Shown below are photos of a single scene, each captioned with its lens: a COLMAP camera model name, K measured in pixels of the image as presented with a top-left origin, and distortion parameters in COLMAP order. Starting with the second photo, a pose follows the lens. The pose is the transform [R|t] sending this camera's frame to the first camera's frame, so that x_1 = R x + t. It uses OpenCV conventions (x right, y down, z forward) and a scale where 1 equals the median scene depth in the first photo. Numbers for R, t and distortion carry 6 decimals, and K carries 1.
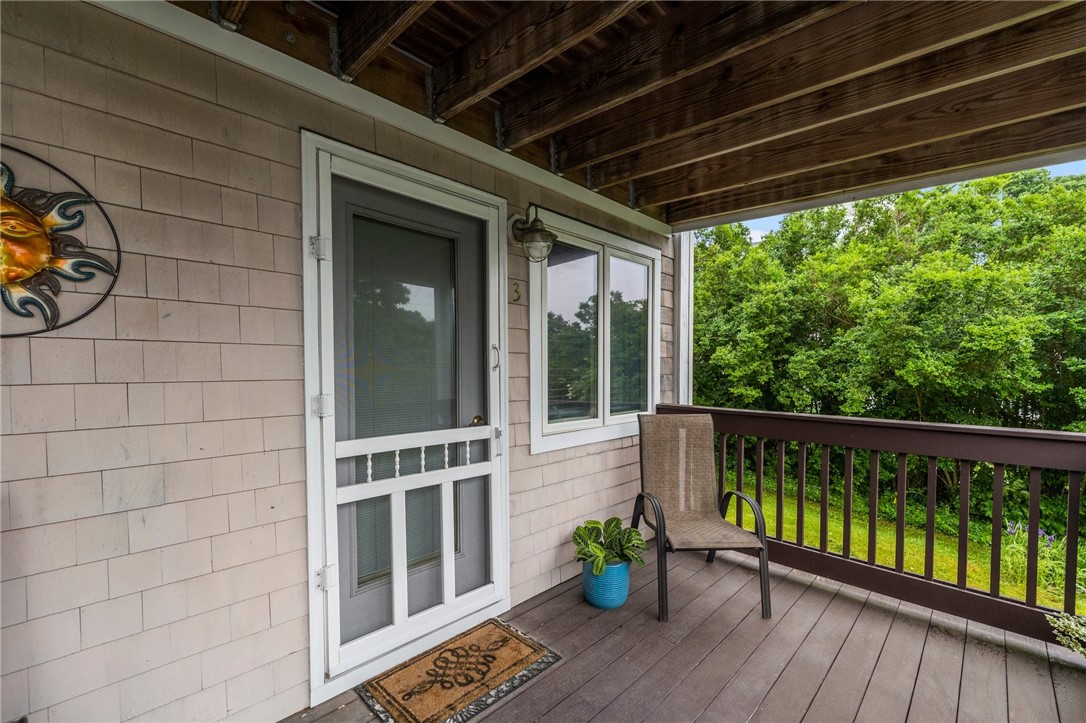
lens RADIAL K [[466.5, 0, 535.4], [0, 466.5, 384.2], [0, 0, 1]] dist [0.000547, -0.000443]
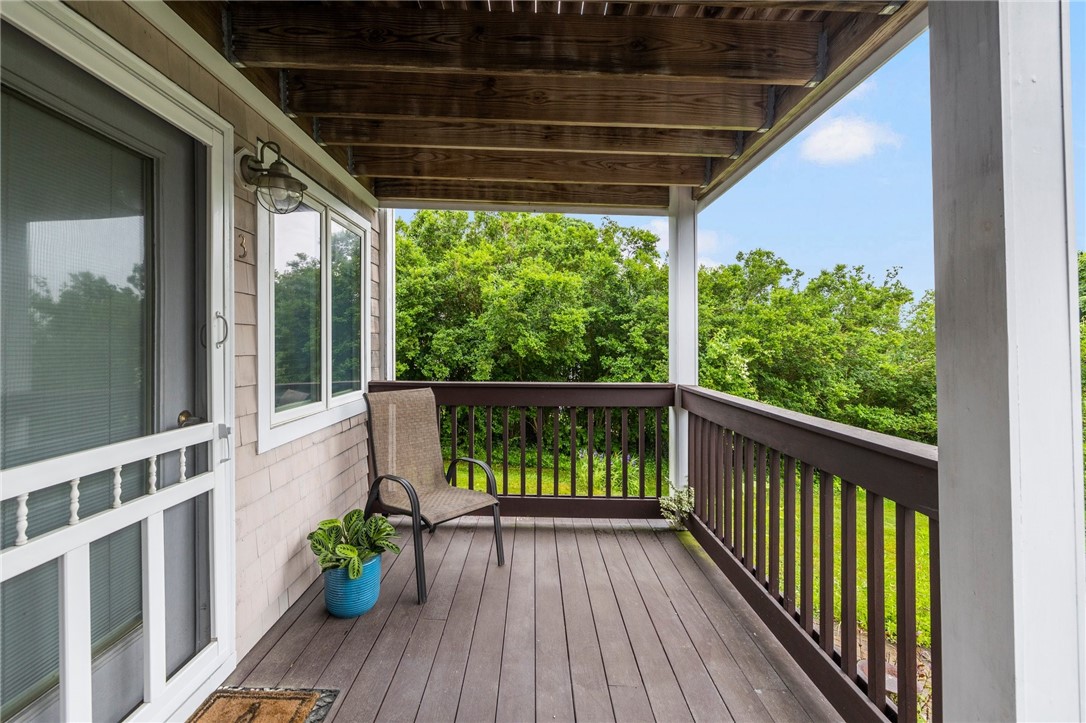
lens RADIAL K [[466.5, 0, 533.7], [0, 466.5, 339.6], [0, 0, 1]] dist [0.000547, -0.000443]
pose [[0.719384, 0.004725, 0.694597, -0.227437], [0.026902, 0.999037, -0.034657, -0.002087], [-0.694092, 0.043618, 0.718564, 0.109352]]
